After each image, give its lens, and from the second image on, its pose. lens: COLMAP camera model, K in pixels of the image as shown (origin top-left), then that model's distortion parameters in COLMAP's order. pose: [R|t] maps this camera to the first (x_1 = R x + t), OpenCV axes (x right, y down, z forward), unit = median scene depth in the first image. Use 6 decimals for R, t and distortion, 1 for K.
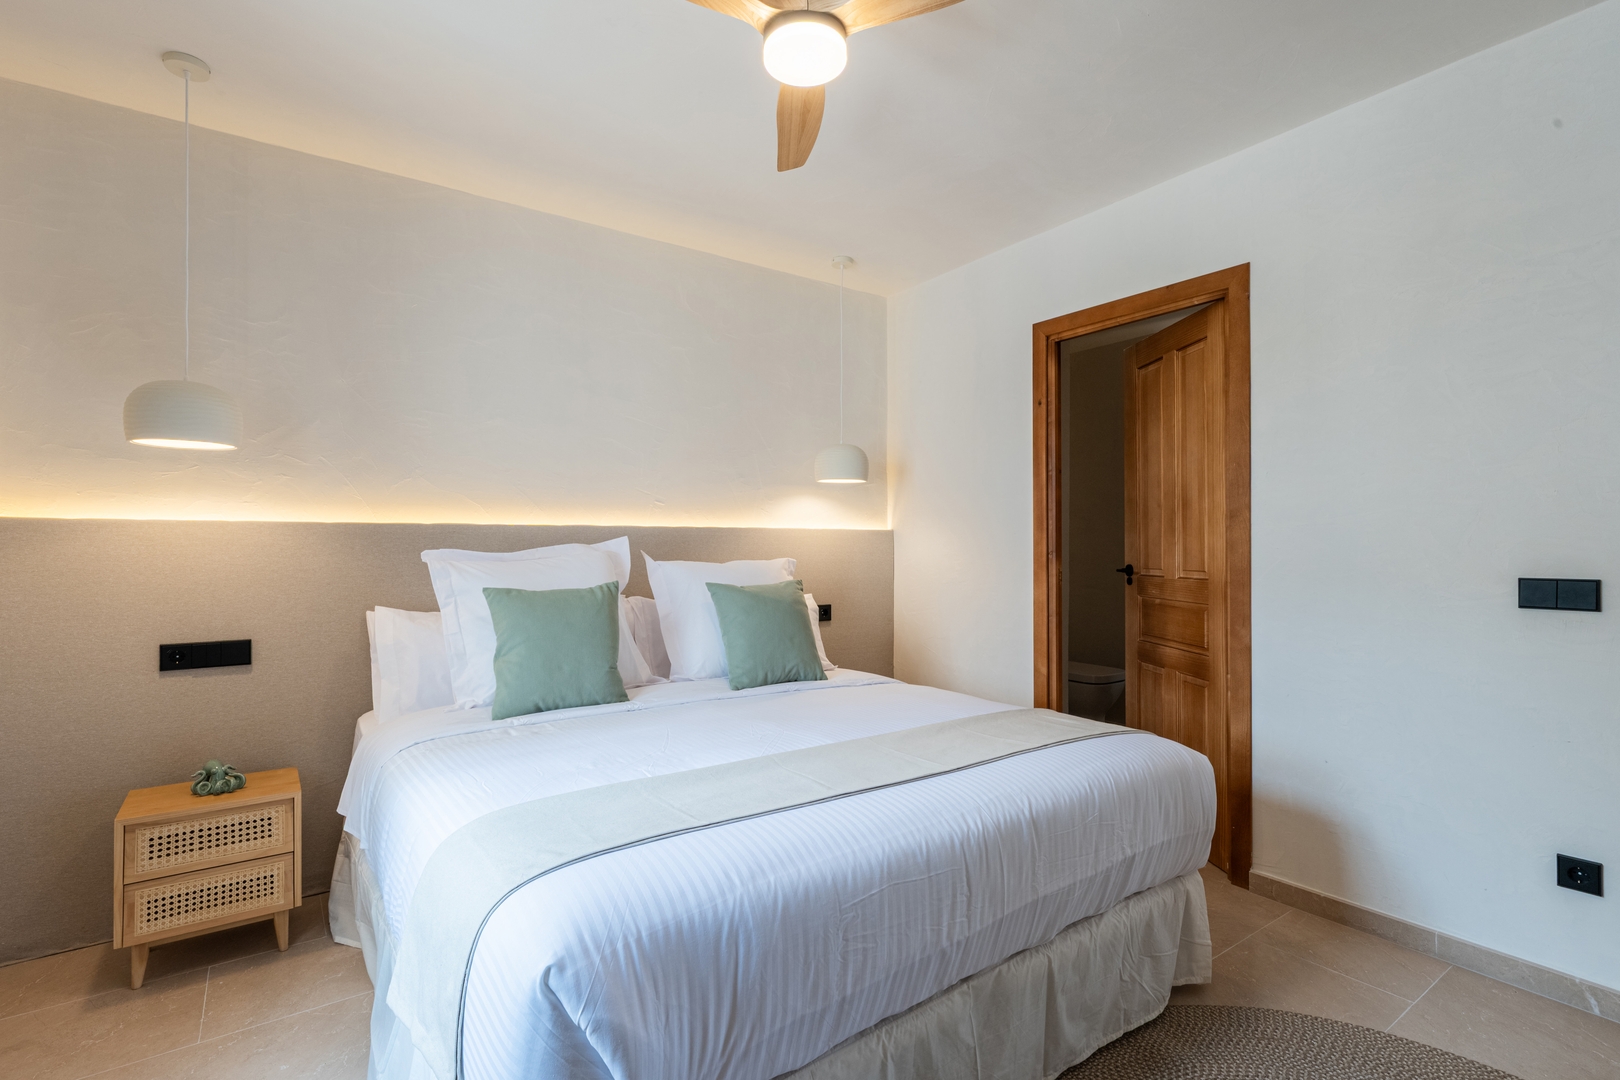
lens RADIAL K [[763.2, 0, 810.0], [0, 763.2, 540.0], [0, 0, 1]] dist [0.001893, -0.000361]
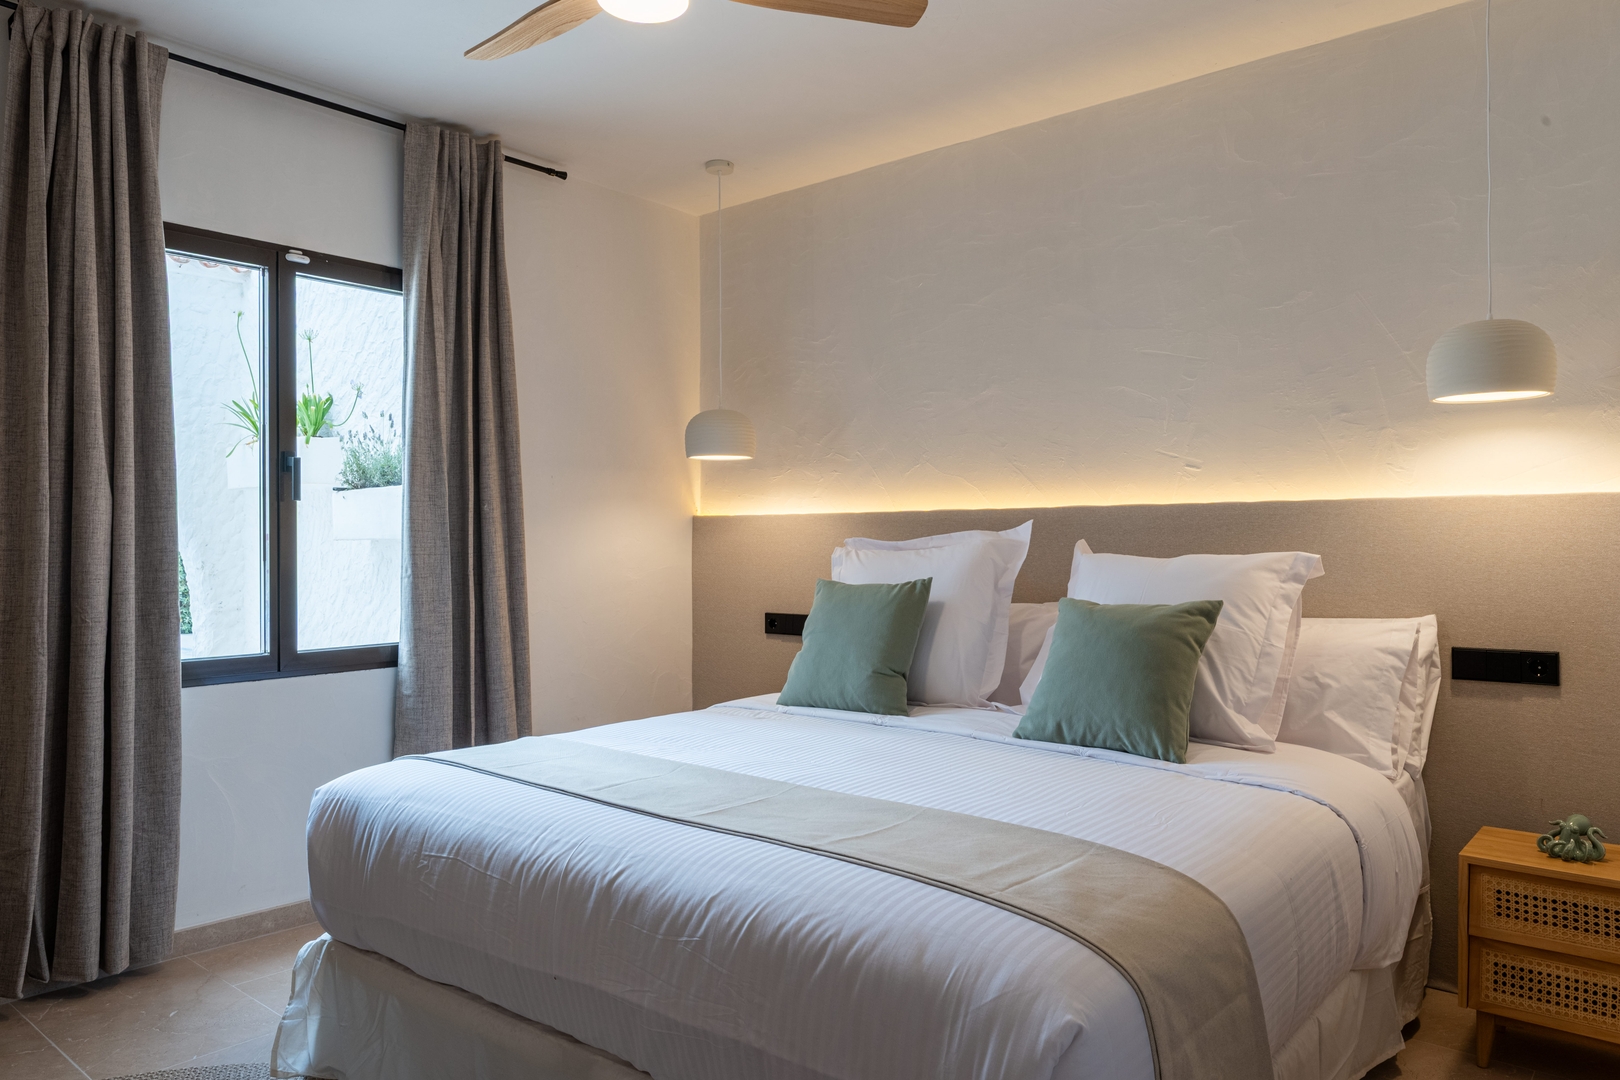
lens RADIAL K [[1090.4, 0, 810.0], [0, 1090.4, 540.0], [0, 0, 1]] dist [-0.009202, -0.000809]
pose [[0.246255, -0.000583, -0.969205, 0.853402], [0.011011, 0.999937, 0.002196, 0.011703], [0.969143, -0.011213, 0.246246, 0.572204]]
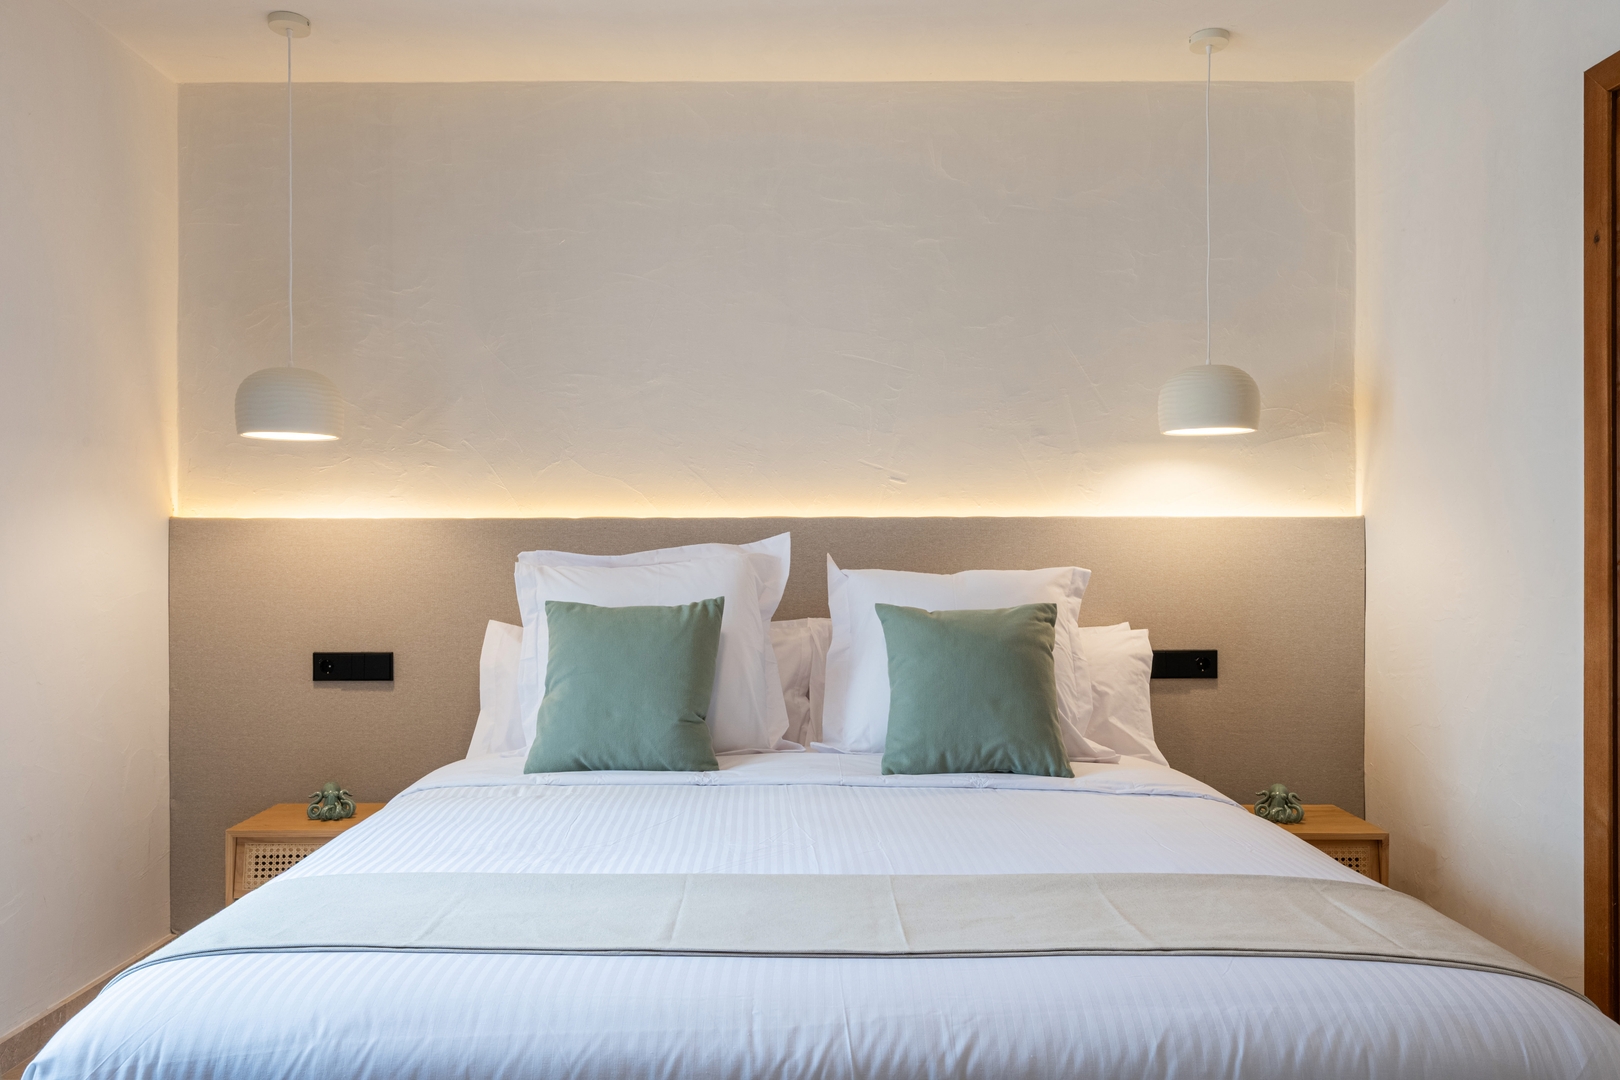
lens RADIAL K [[1143.4, 0, 792.6], [0, 1143.4, 551.6], [0, 0, 1]] dist [0.000386, -0.003030]
pose [[0.813458, 0.002856, -0.581617, 0.396622], [0.004117, 0.999935, 0.010669, 0.001702], [0.581609, -0.011074, 0.813393, 0.190479]]
